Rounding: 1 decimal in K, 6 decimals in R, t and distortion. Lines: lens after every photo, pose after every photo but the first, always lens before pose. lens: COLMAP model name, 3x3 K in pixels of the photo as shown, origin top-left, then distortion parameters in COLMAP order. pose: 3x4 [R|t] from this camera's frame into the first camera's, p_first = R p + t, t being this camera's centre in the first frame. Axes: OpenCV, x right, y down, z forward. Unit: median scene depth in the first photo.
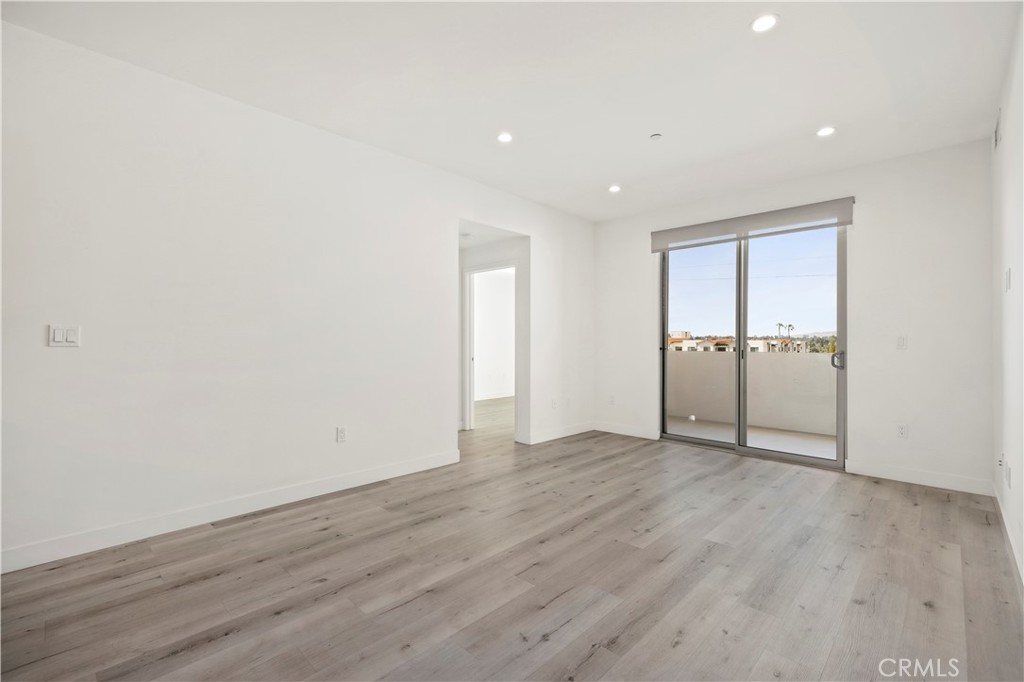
lens RADIAL K [[442.8, 0, 508.0], [0, 442.8, 341.0], [0, 0, 1]] dist [0.000577, 0.000196]
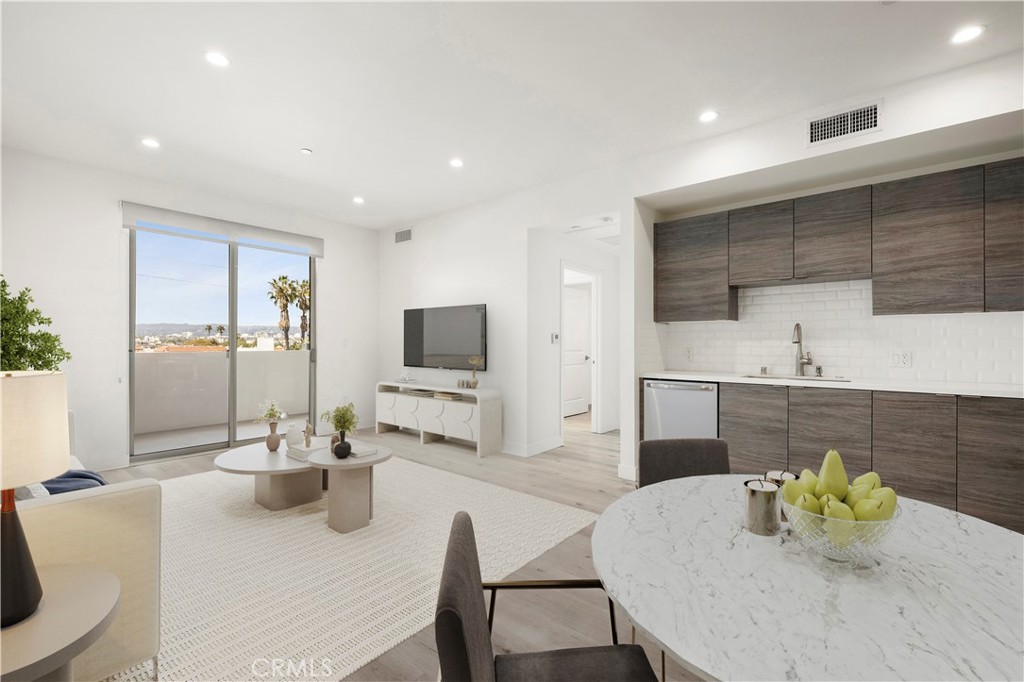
lens RADIAL K [[442.8, 0, 508.0], [0, 442.8, 341.0], [0, 0, 1]] dist [0.000577, 0.000196]
pose [[-0.077185, -0.001633, 0.997015, -0.549765], [-0.003673, 0.999992, 0.001353, -0.005029], [-0.997010, -0.003557, -0.077190, 0.436066]]
